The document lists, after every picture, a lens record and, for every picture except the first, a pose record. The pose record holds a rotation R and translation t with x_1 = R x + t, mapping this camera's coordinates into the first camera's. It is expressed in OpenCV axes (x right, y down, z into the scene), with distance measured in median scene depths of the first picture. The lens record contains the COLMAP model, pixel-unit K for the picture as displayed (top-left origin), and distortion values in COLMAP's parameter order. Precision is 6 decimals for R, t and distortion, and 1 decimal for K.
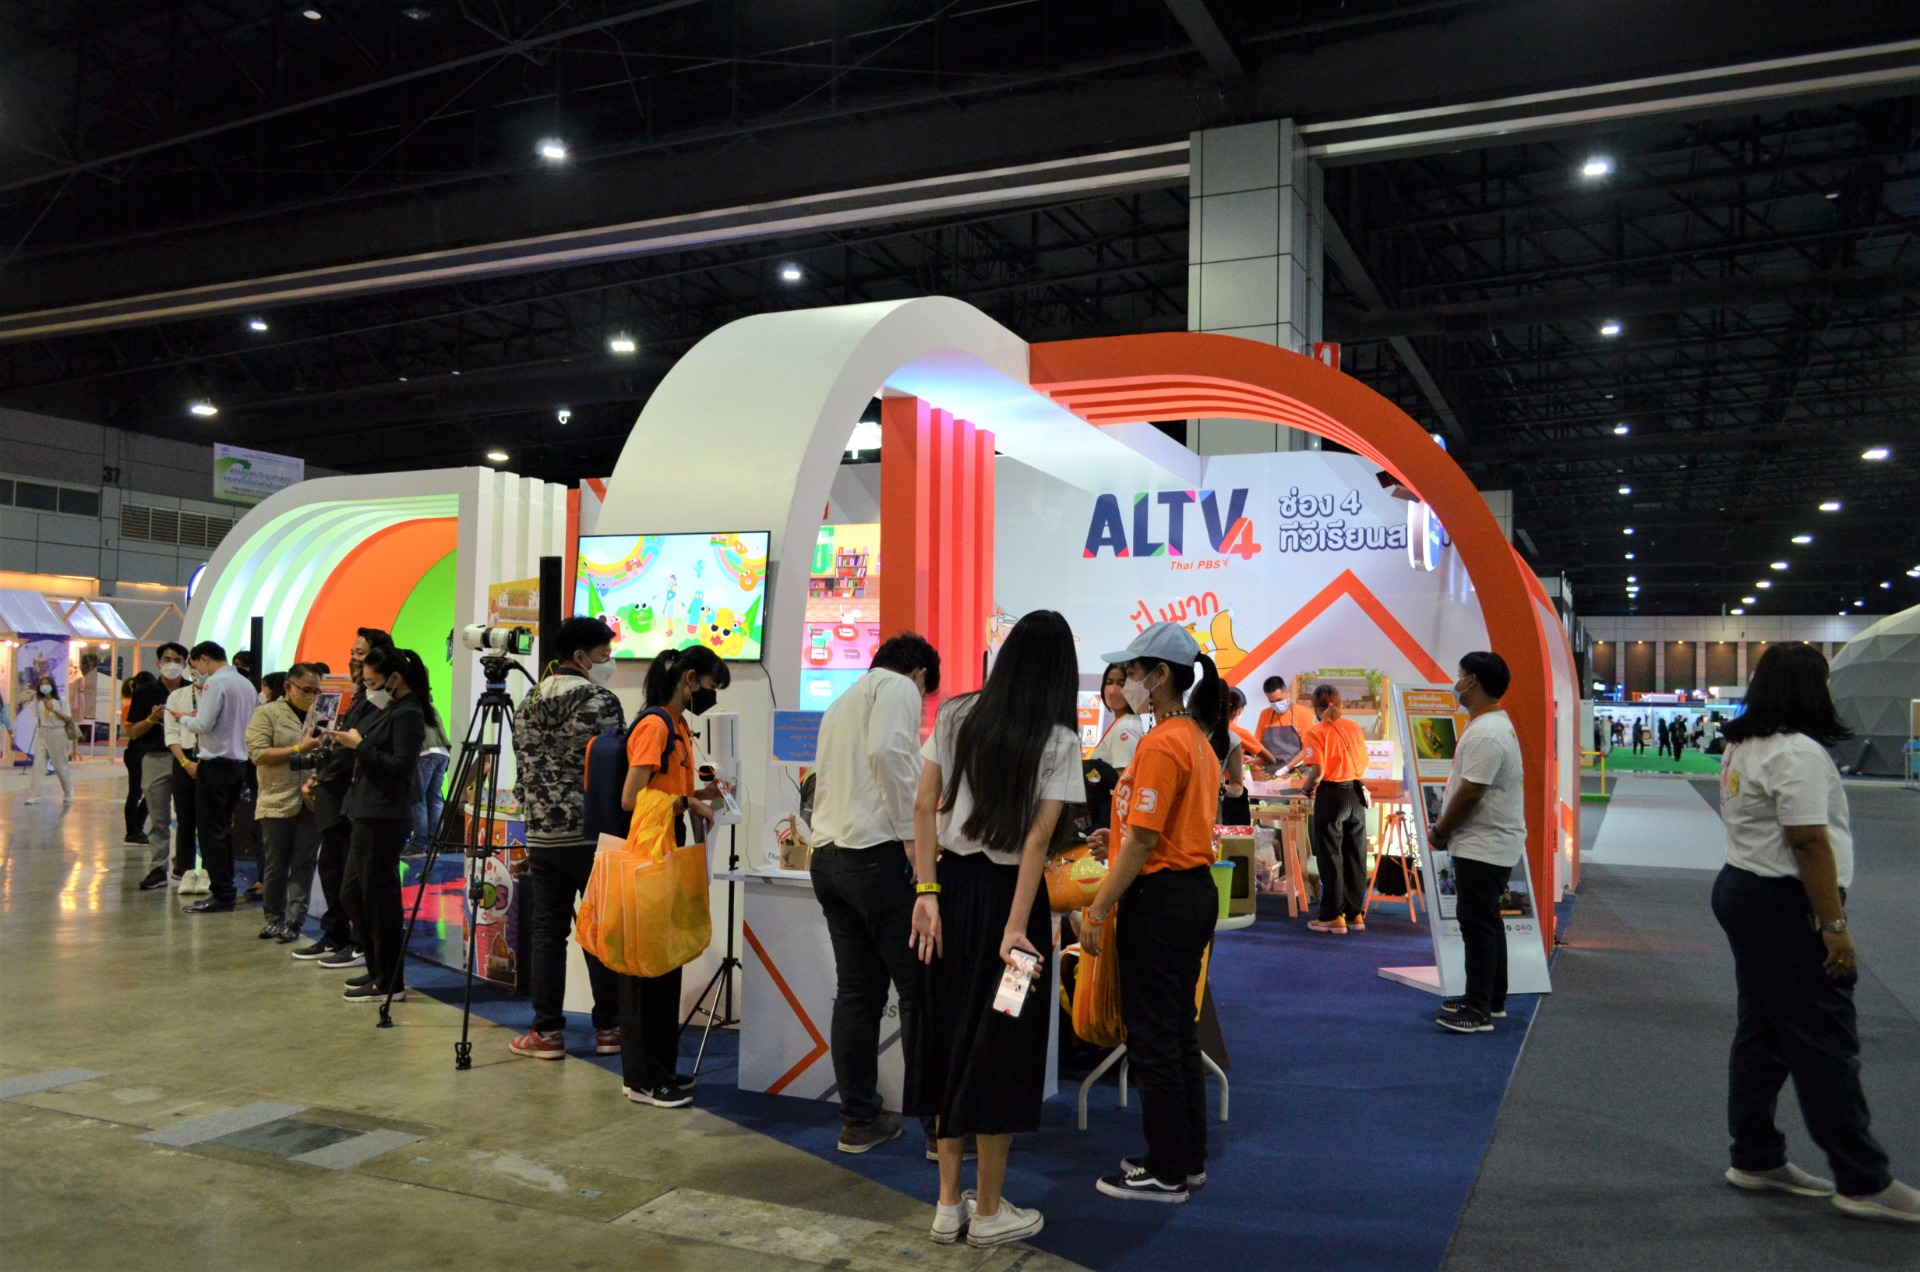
lens RADIAL K [[1488.5, 0, 954.7], [0, 1488.5, 657.9], [0, 0, 1]] dist [-0.006403, 0.002527]
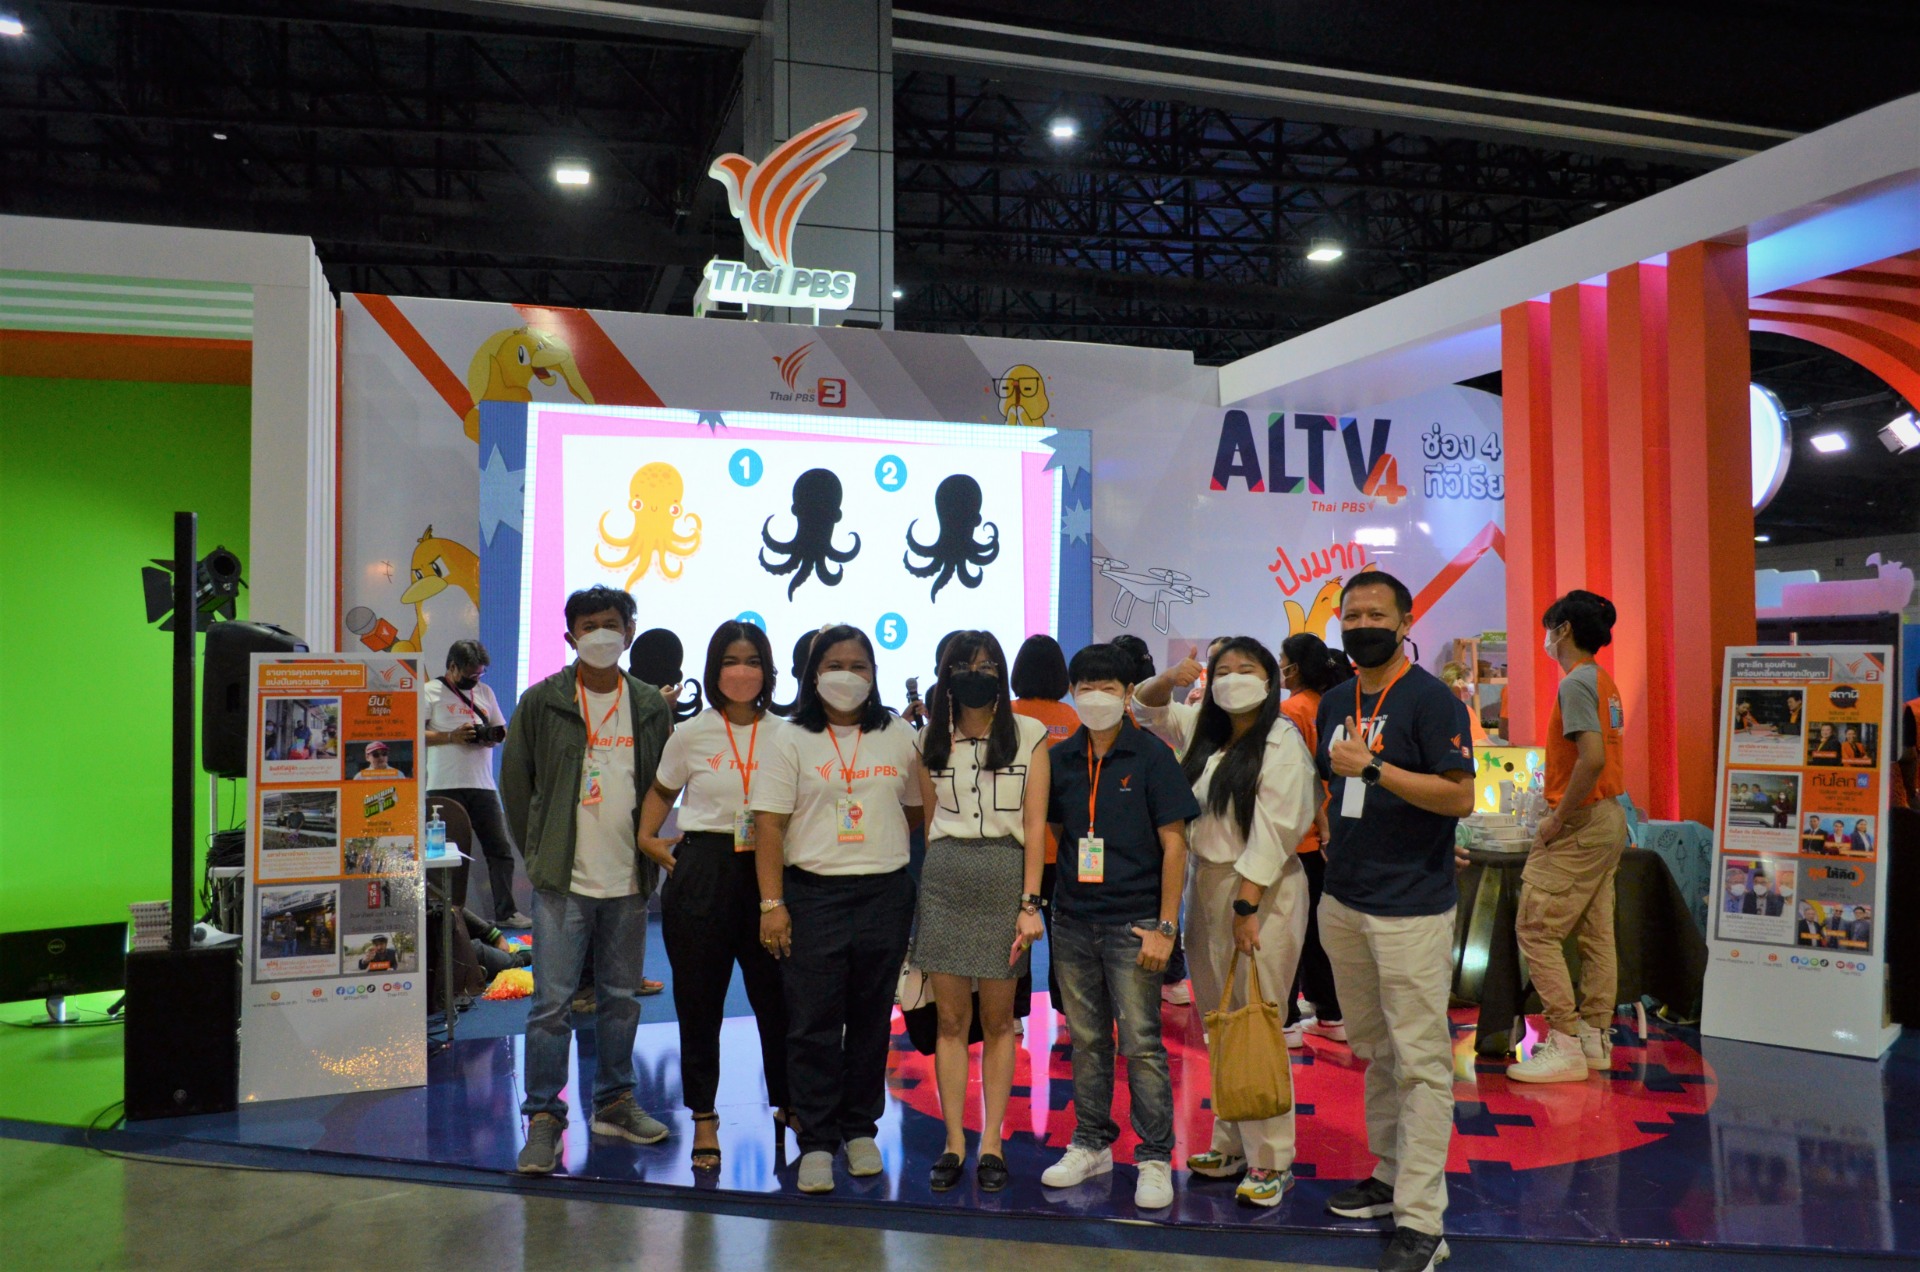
lens RADIAL K [[1533.6, 0, 964.5], [0, 1533.6, 663.7], [0, 0, 1]] dist [-0.020277, -0.001664]
pose [[0.732345, -0.014981, 0.680769, -0.589109], [-0.001636, 0.999716, 0.023760, 0.004943], [-0.680931, -0.018514, 0.732113, 0.534107]]
